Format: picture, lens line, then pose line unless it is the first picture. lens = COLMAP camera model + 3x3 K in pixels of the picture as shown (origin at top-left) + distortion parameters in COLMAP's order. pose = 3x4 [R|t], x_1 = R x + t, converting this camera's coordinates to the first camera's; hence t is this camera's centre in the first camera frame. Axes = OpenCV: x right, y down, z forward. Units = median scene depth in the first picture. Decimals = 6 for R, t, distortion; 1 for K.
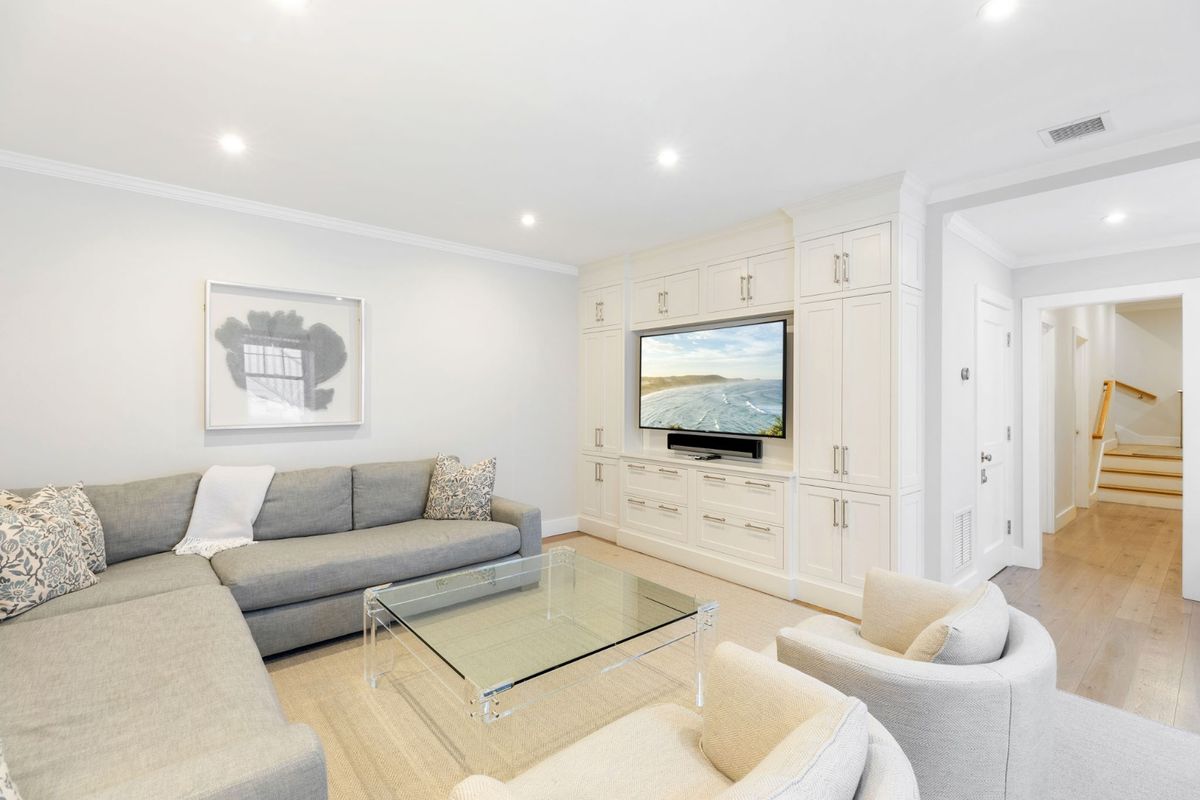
lens RADIAL K [[535.6, 0, 602.7], [0, 535.6, 395.5], [0, 0, 1]] dist [0.006553, 0.000465]
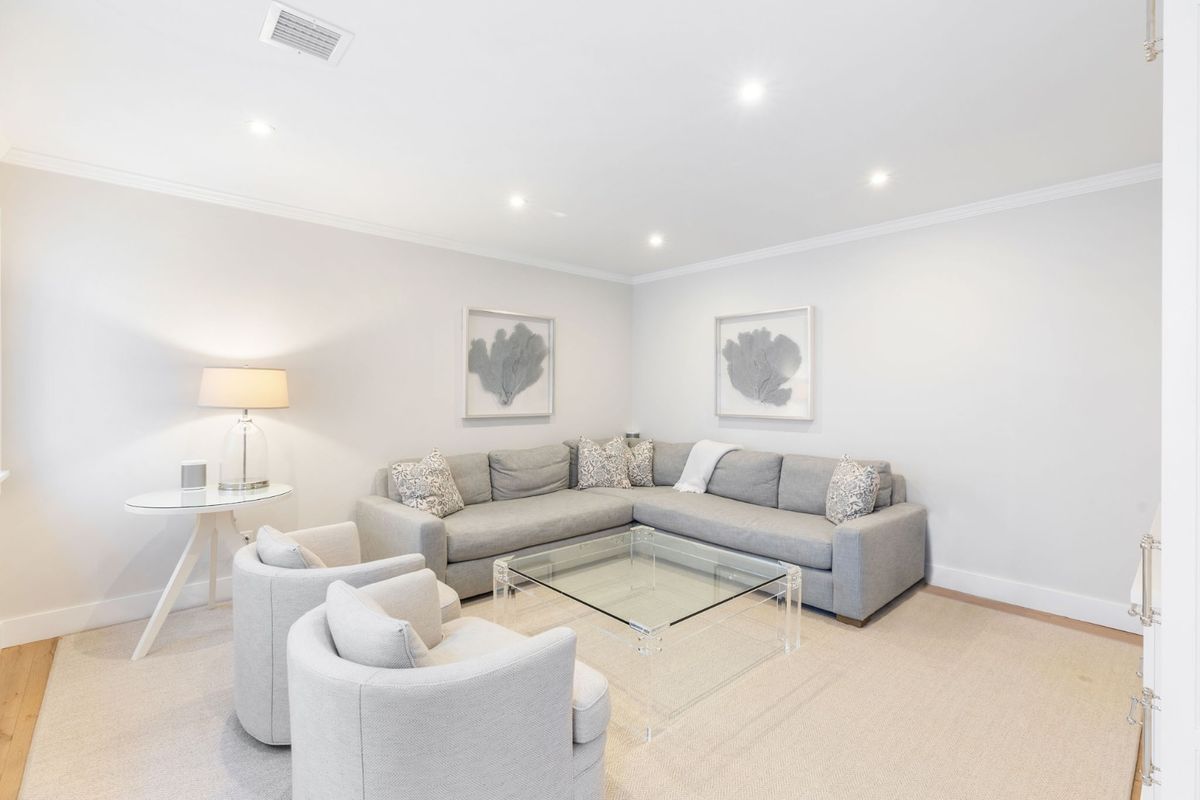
lens RADIAL K [[535.6, 0, 603.1], [0, 535.6, 397.7], [0, 0, 1]] dist [0.006553, 0.000465]
pose [[0.029572, 0.003760, -0.999556, 0.724353], [-0.004695, 0.999982, 0.003623, 0.006608], [0.999552, 0.004586, 0.029589, 0.609698]]
